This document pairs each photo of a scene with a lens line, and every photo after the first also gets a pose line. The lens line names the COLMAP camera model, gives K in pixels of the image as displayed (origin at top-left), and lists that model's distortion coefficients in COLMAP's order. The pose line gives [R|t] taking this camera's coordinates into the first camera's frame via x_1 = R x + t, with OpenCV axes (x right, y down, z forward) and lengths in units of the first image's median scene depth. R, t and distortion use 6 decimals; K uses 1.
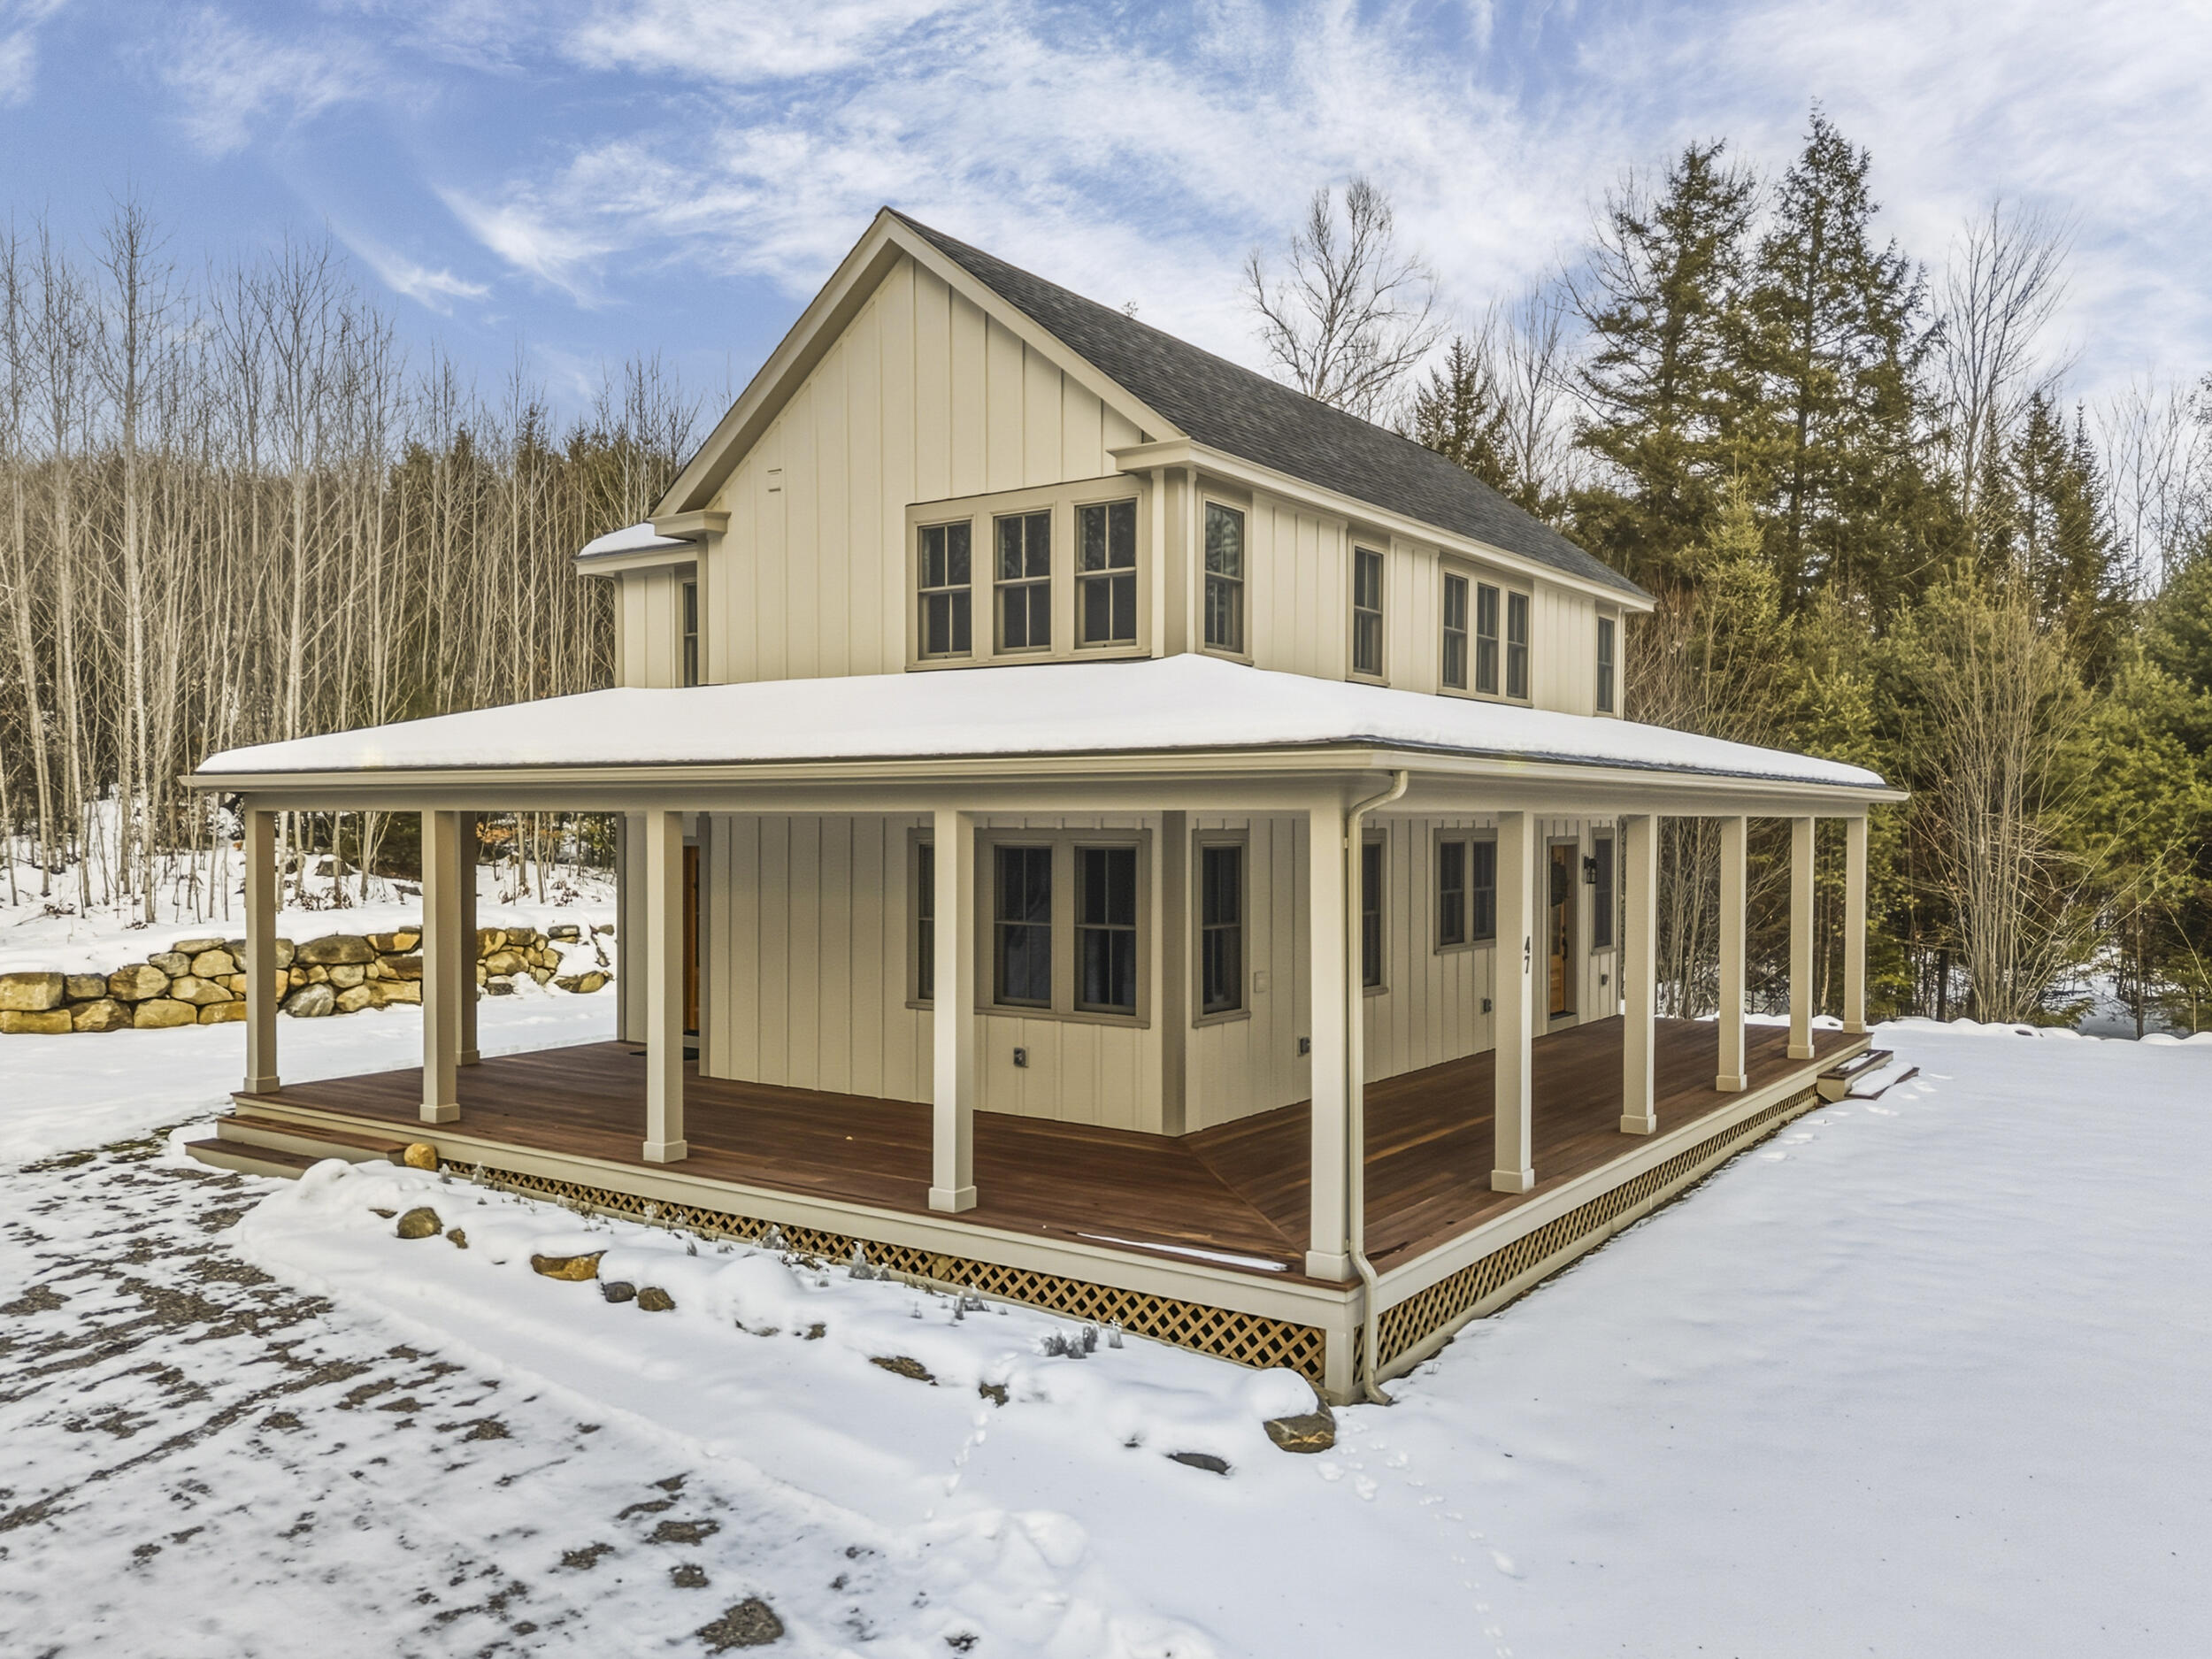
lens RADIAL K [[1681.5, 0, 1115.1], [0, 1681.5, 836.6], [0, 0, 1]] dist [0.065326, -0.042724]
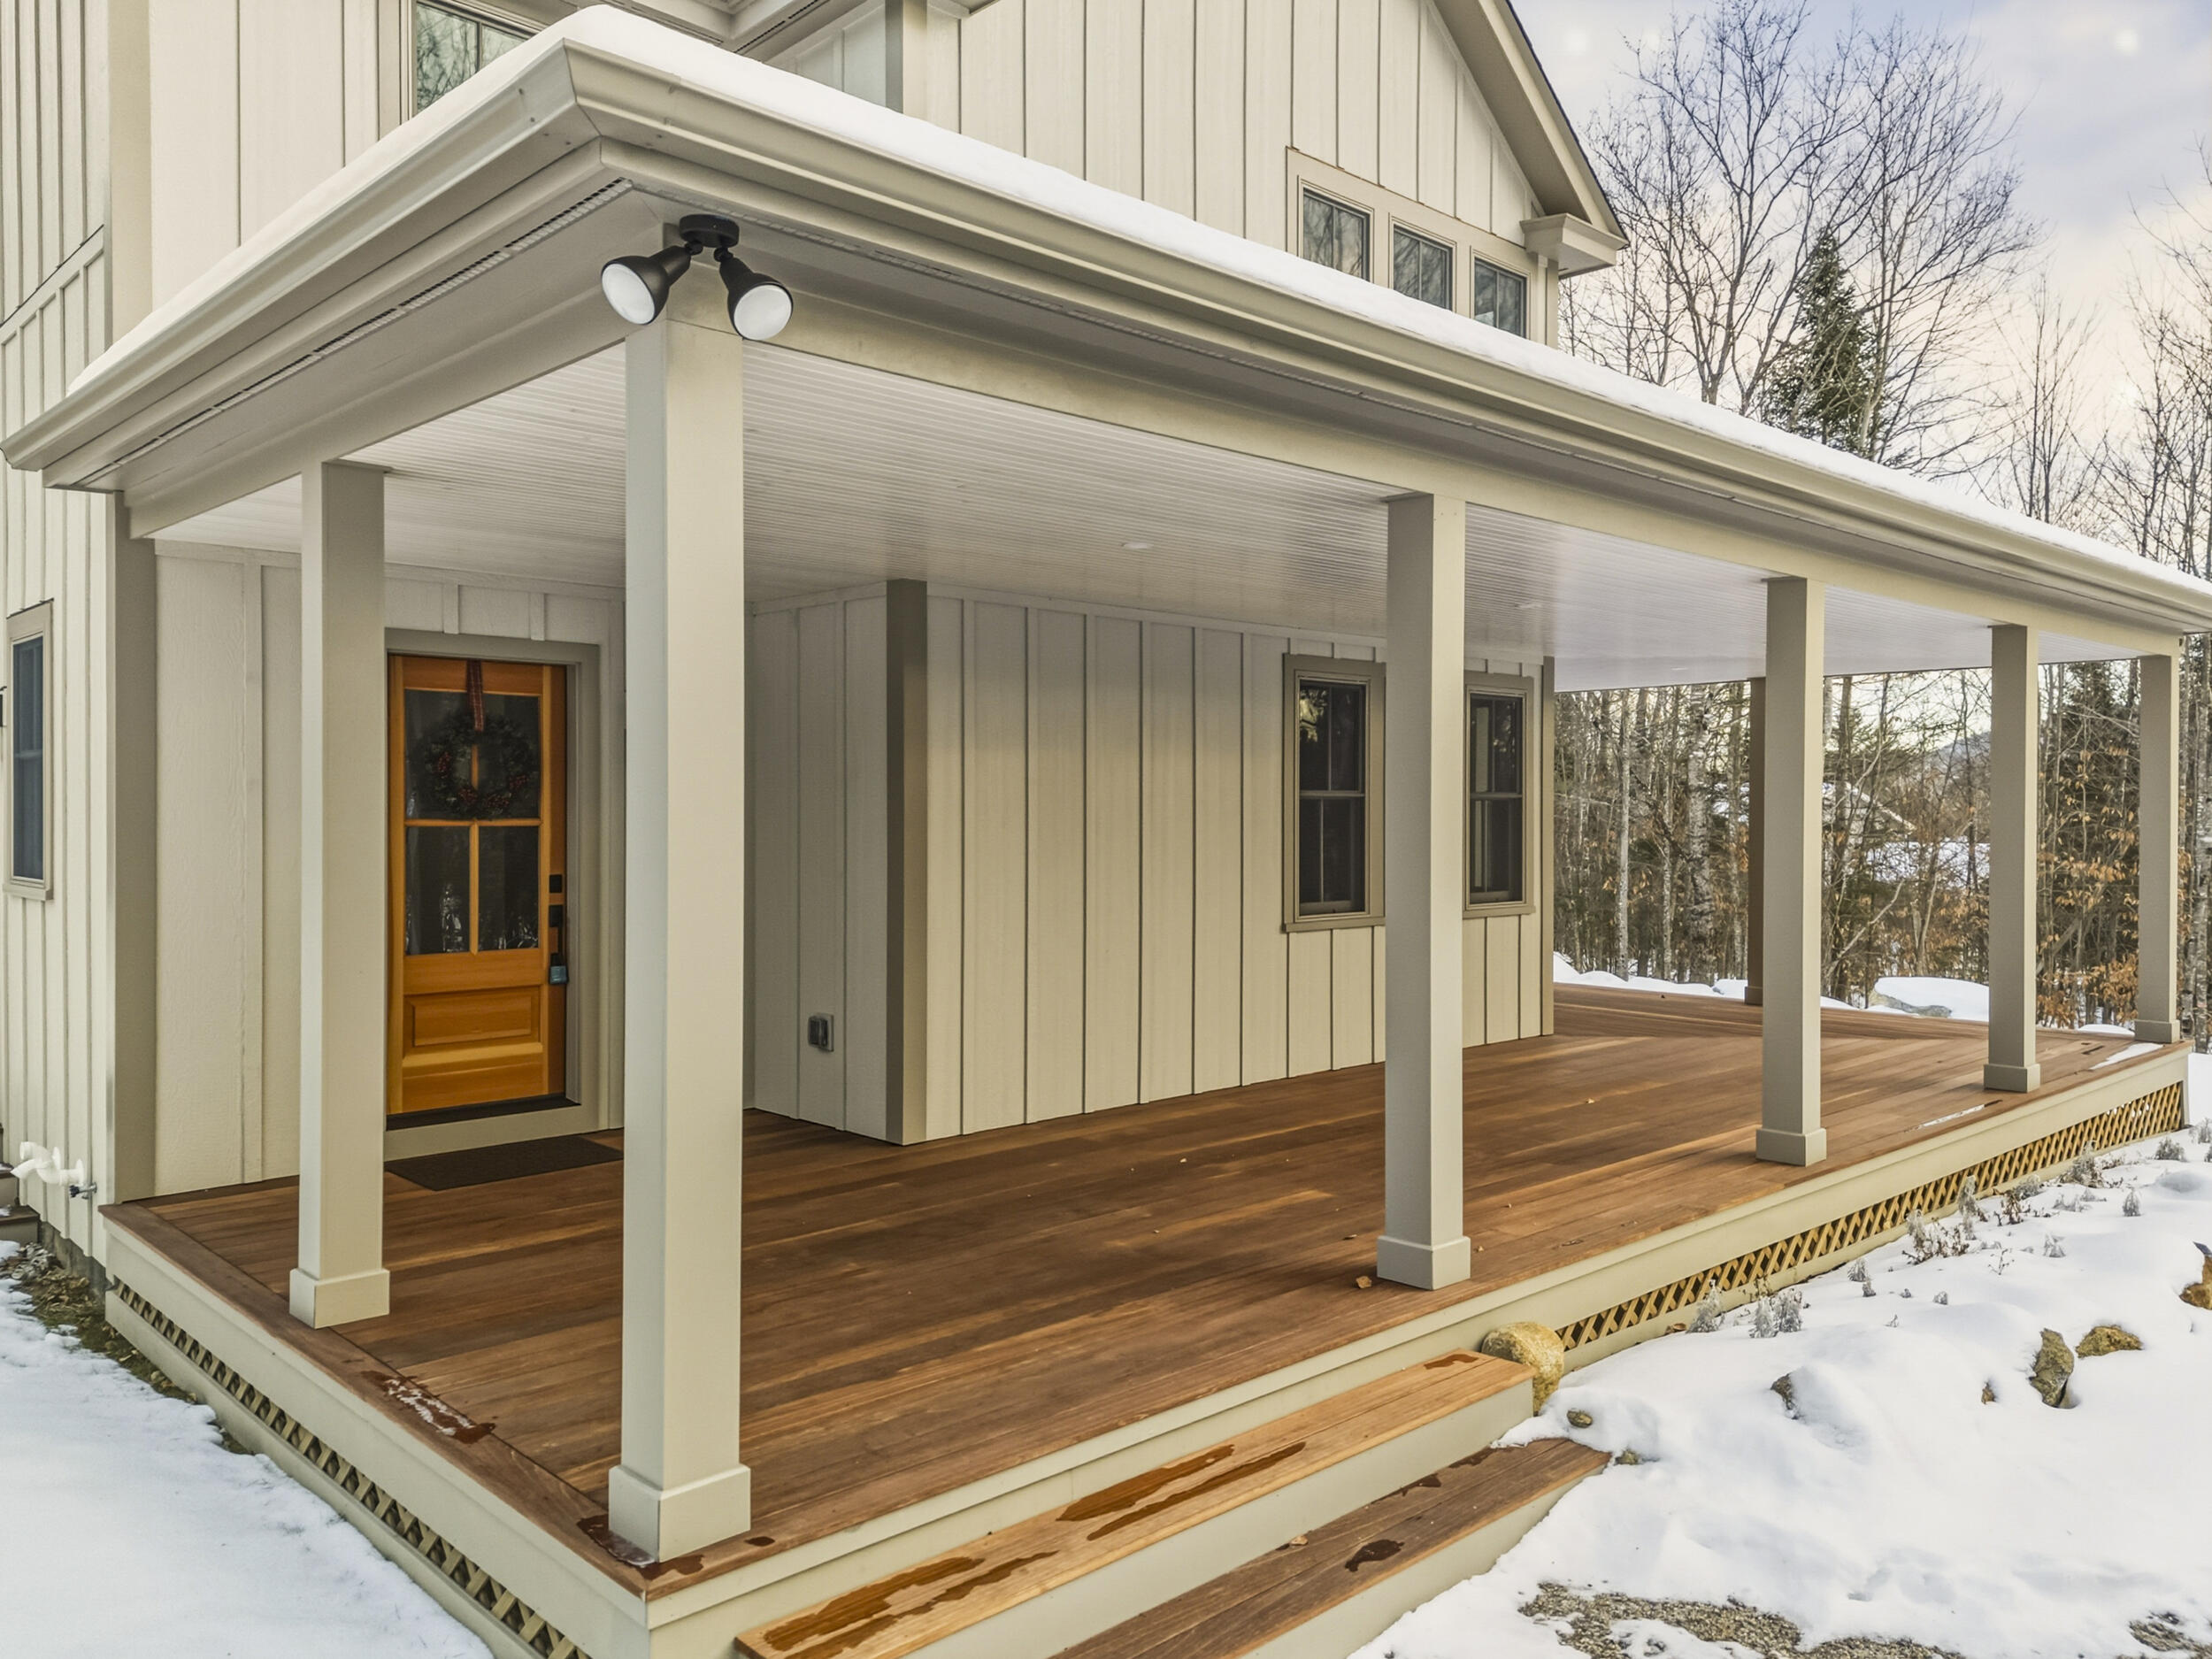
lens RADIAL K [[1618.6, 0, 1108.0], [0, 1618.6, 819.5], [0, 0, 1]] dist [0.077135, -0.068509]
pose [[0.202309, -0.010059, 0.979270, -0.782420], [0.007654, 0.999933, 0.008690, 0.055068], [-0.979292, 0.005737, 0.202373, 0.986890]]
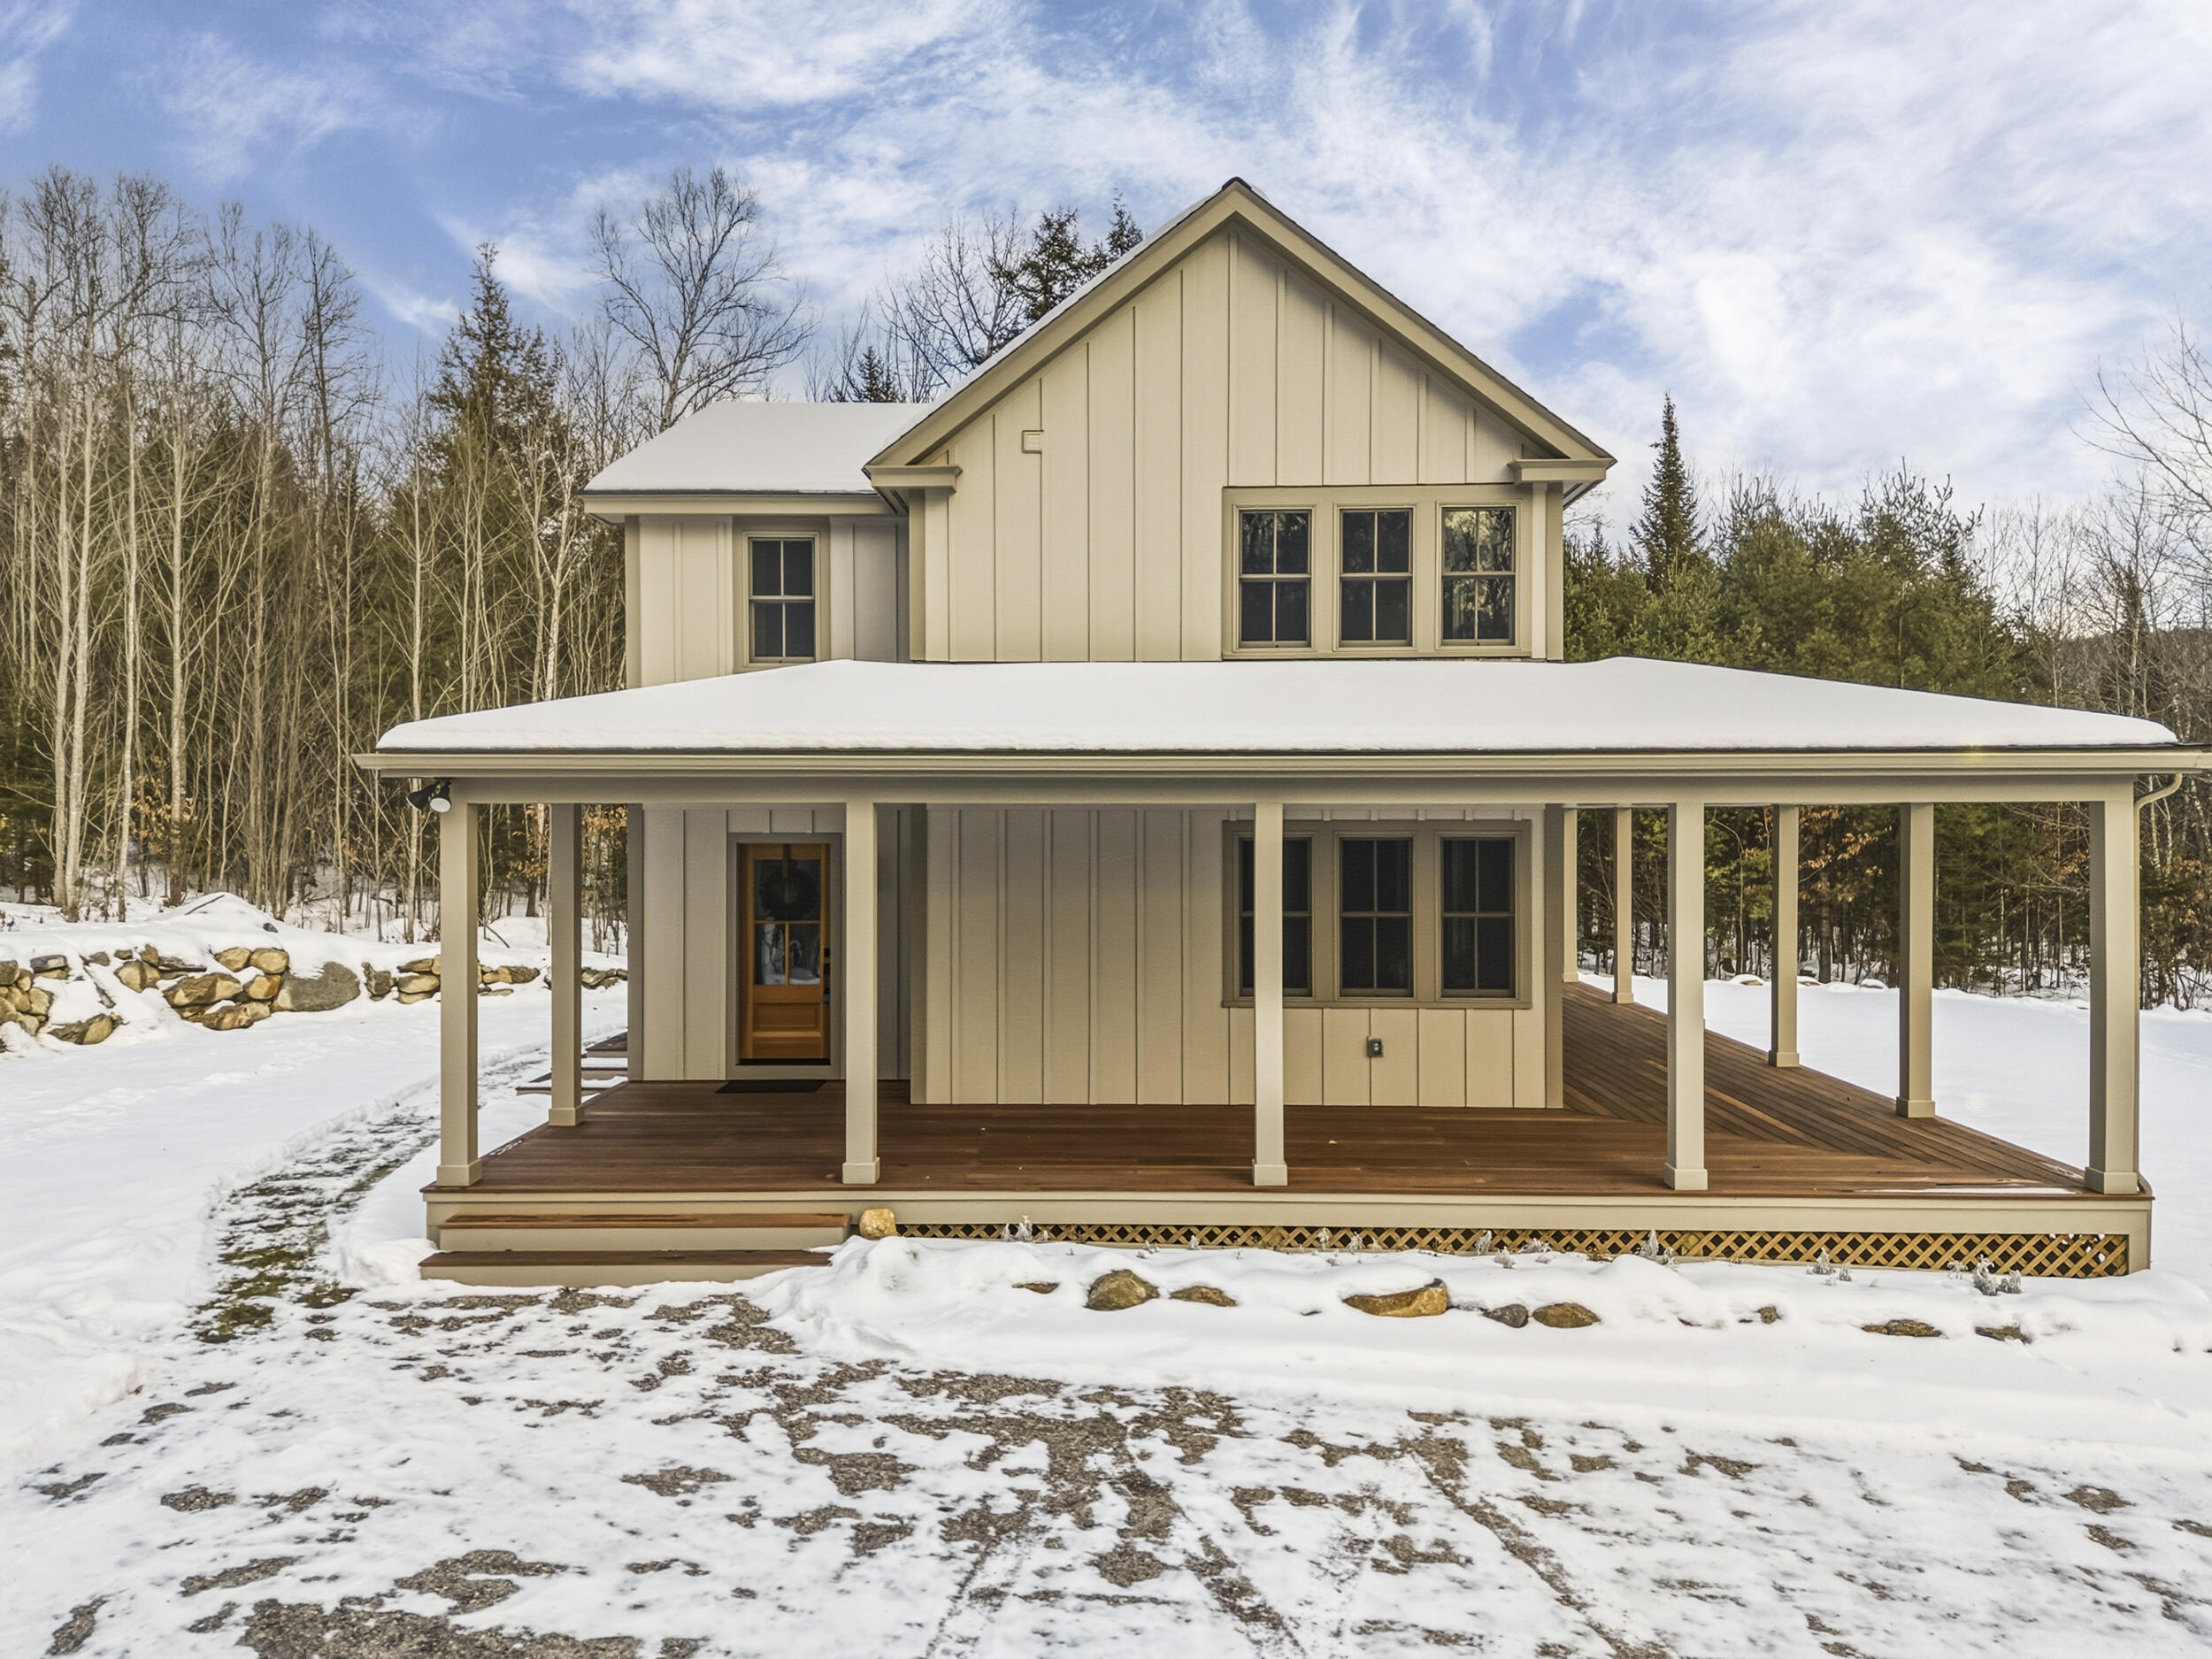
lens RADIAL K [[1618.6, 0, 1112.7], [0, 1618.6, 829.3], [0, 0, 1]] dist [0.077135, -0.068509]
pose [[0.831248, -0.009555, 0.555820, -0.727288], [0.009097, 0.999952, 0.003586, -0.004538], [-0.555828, 0.002075, 0.831295, 0.275687]]
